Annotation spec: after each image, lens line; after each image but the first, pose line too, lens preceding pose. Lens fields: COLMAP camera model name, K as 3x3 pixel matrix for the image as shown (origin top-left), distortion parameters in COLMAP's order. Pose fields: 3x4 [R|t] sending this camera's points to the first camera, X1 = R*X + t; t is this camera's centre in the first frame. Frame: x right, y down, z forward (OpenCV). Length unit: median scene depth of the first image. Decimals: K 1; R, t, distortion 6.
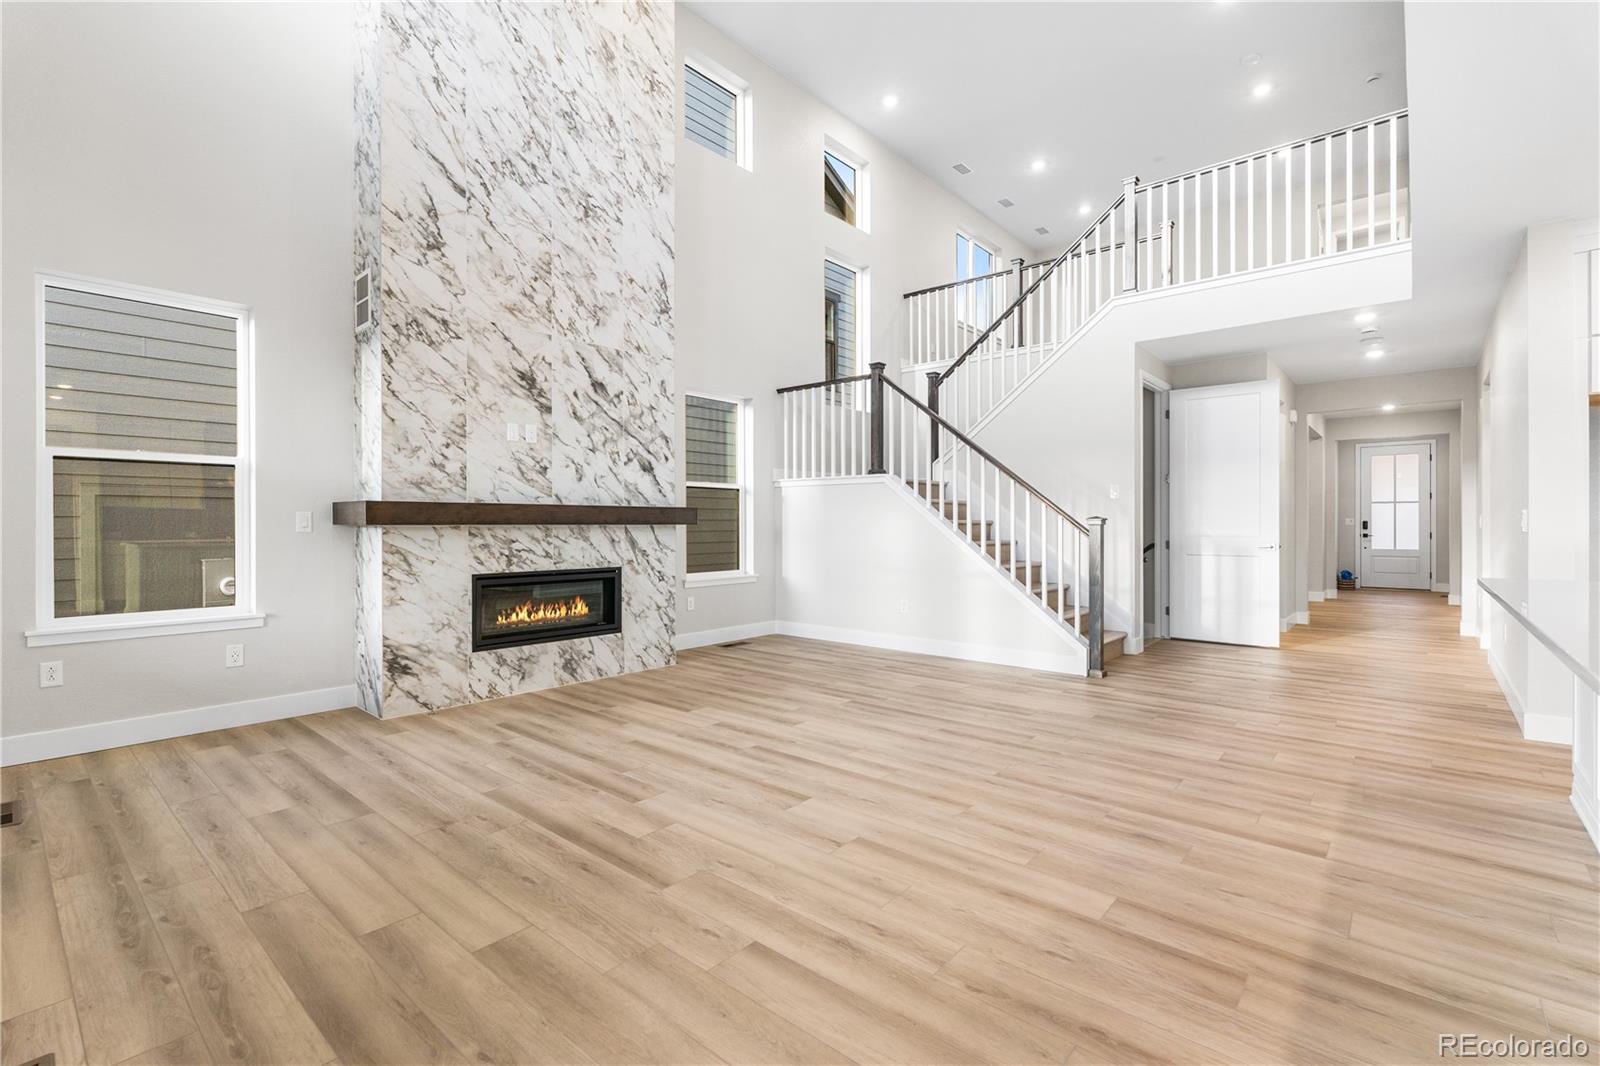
lens RADIAL K [[710.8, 0, 796.3], [0, 710.8, 529.5], [0, 0, 1]] dist [-0.002635, 0.000314]
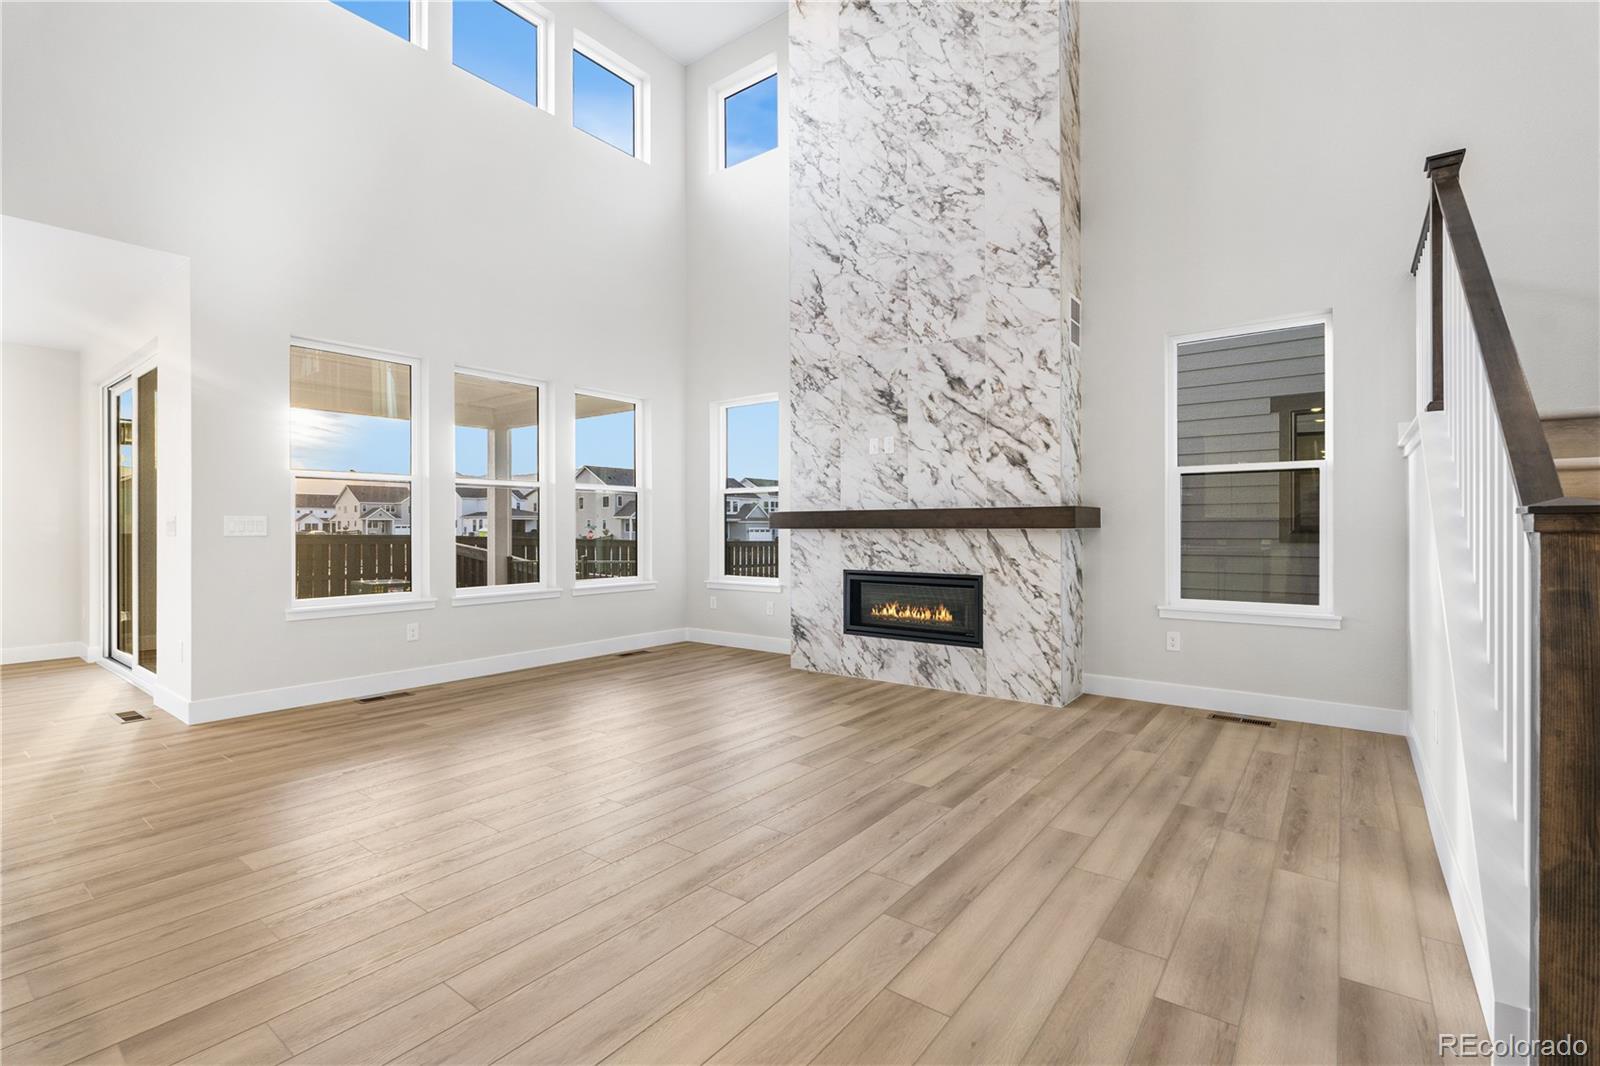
lens RADIAL K [[721.6, 0, 800.0], [0, 721.6, 533.0], [0, 0, 1]] dist [-0.003926, 0.000414]
pose [[0.064818, 0.006827, -0.997874, 0.661249], [-0.006583, 0.999958, 0.006414, -0.005603], [0.997875, 0.006153, 0.064861, 0.725425]]
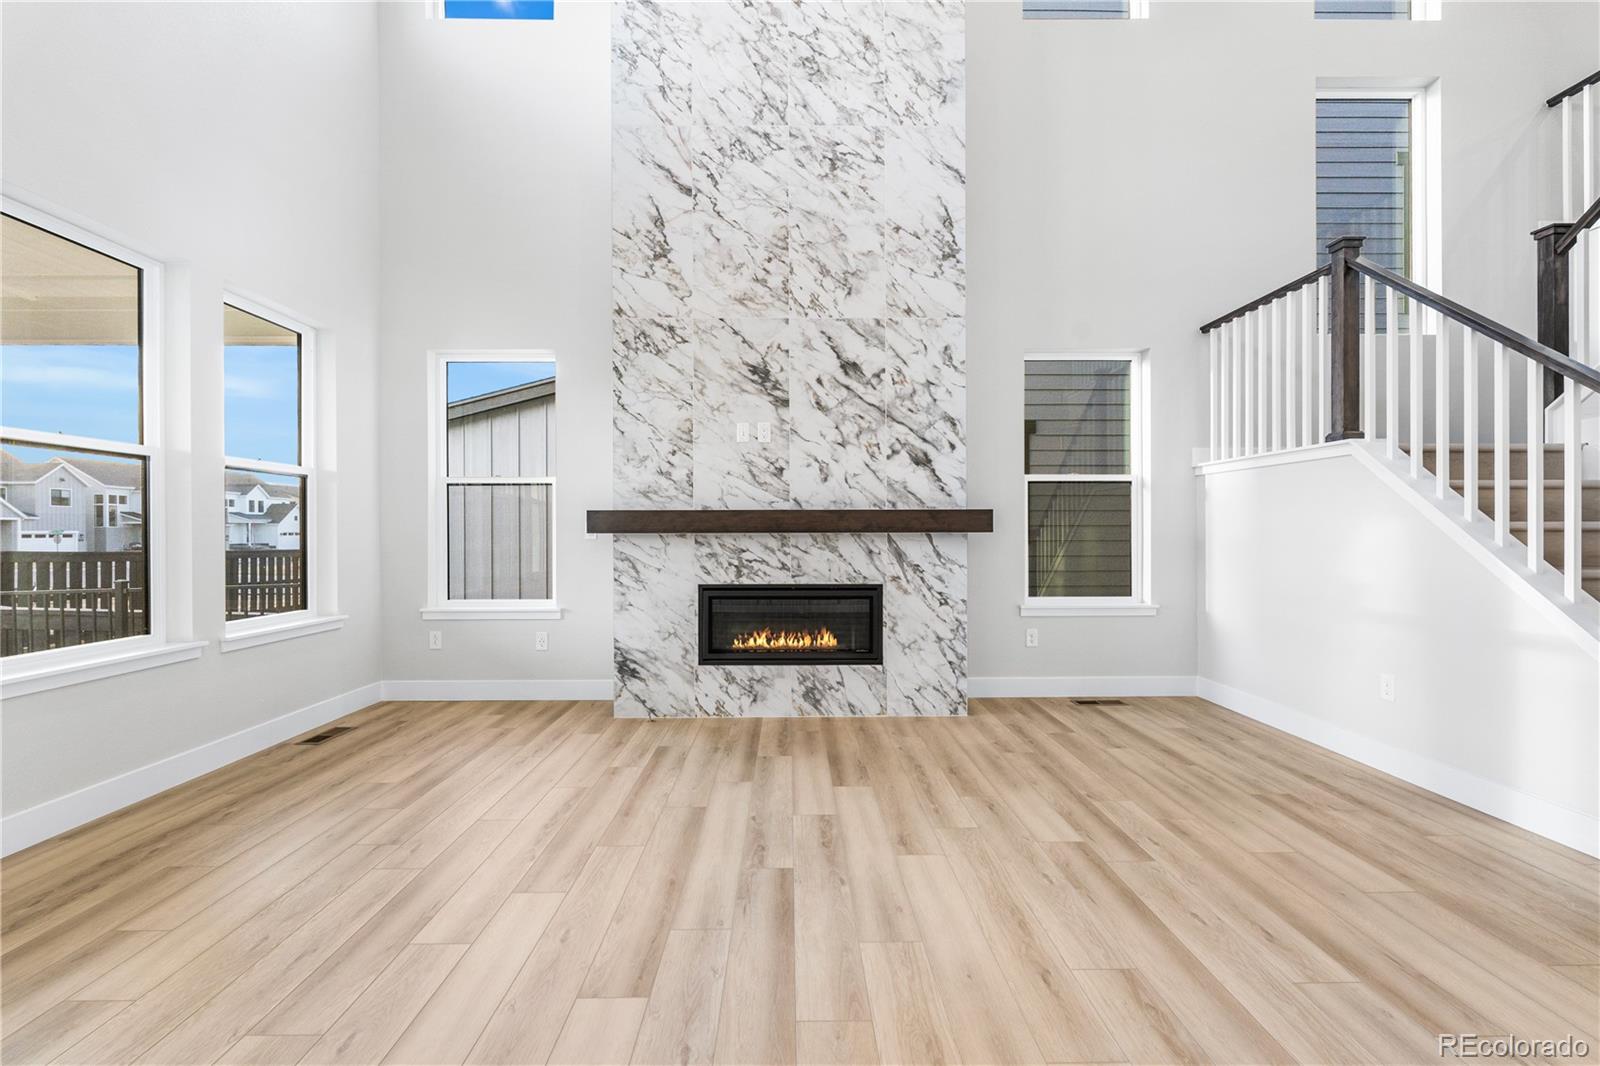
lens RADIAL K [[710.1, 0, 800.6], [0, 710.1, 538.0], [0, 0, 1]] dist [-0.004078, -0.000294]
pose [[0.665189, 0.004505, -0.746661, 0.305355], [-0.003802, 0.999989, 0.002647, -0.002364], [0.746665, 0.001078, 0.665199, 0.396585]]
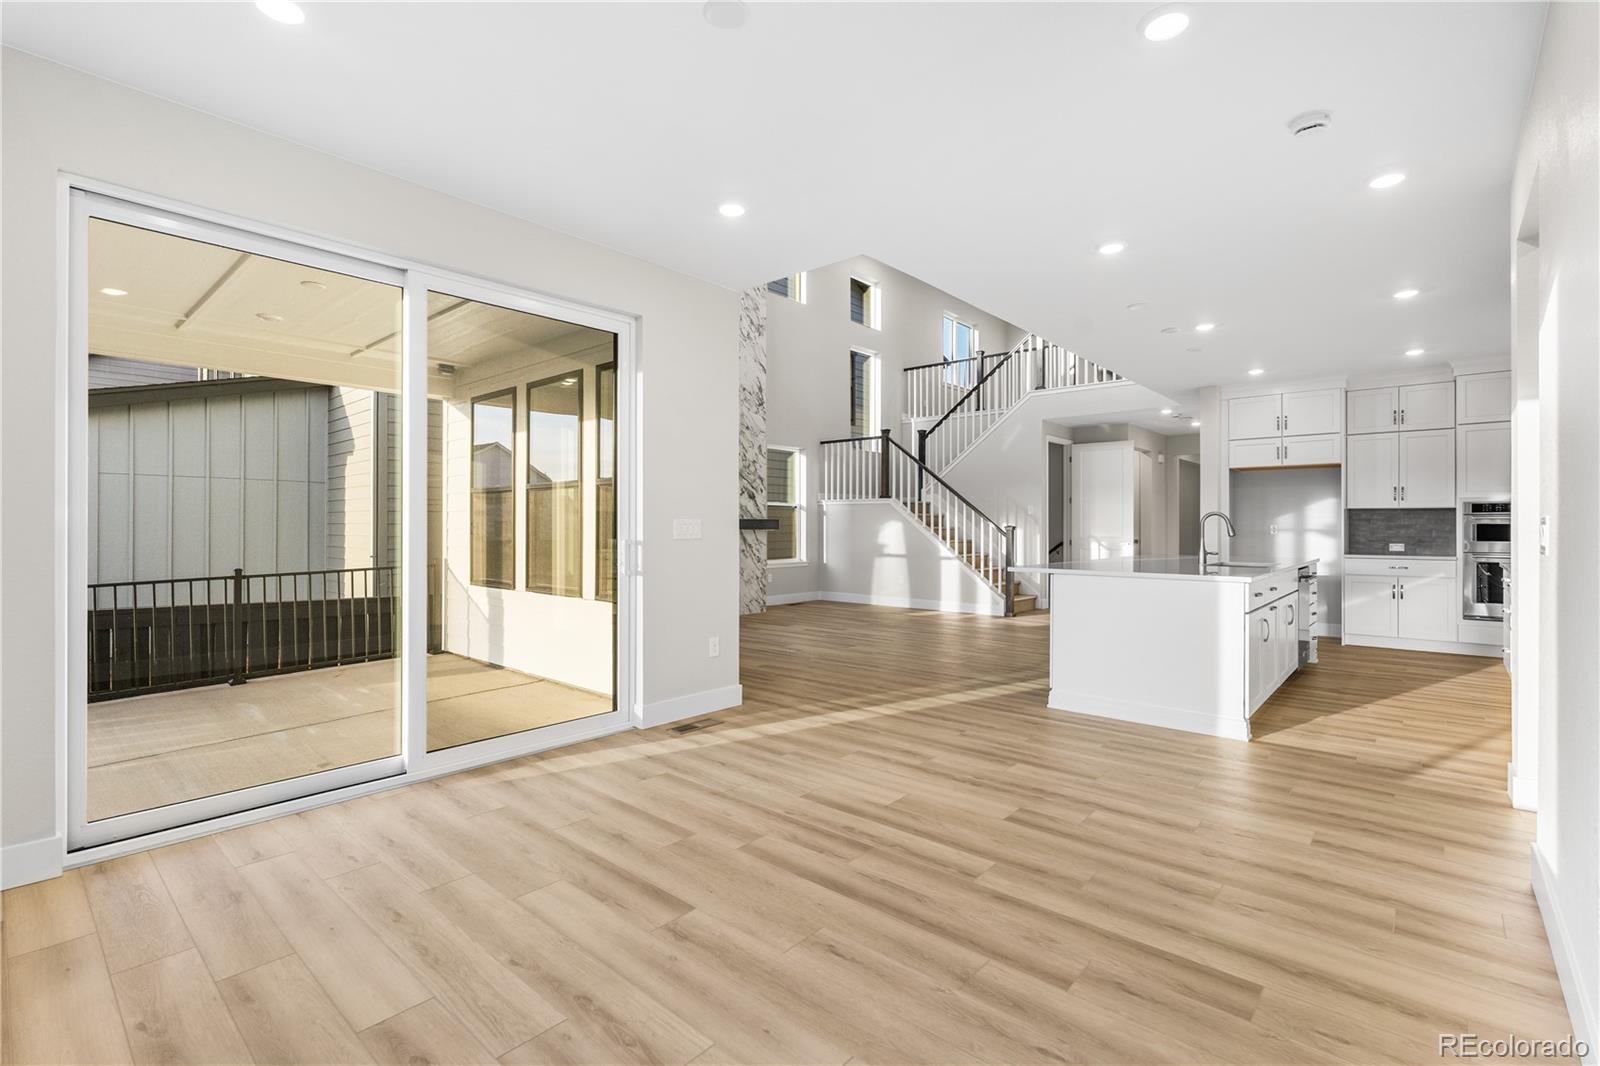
lens RADIAL K [[710.8, 0, 796.3], [0, 710.8, 529.5], [0, 0, 1]] dist [-0.002635, 0.000314]
pose [[0.999953, 0.002139, -0.009506, -0.089907], [-0.002185, 0.999986, -0.004849, 0.001554], [0.009496, 0.004870, 0.999943, -0.761785]]
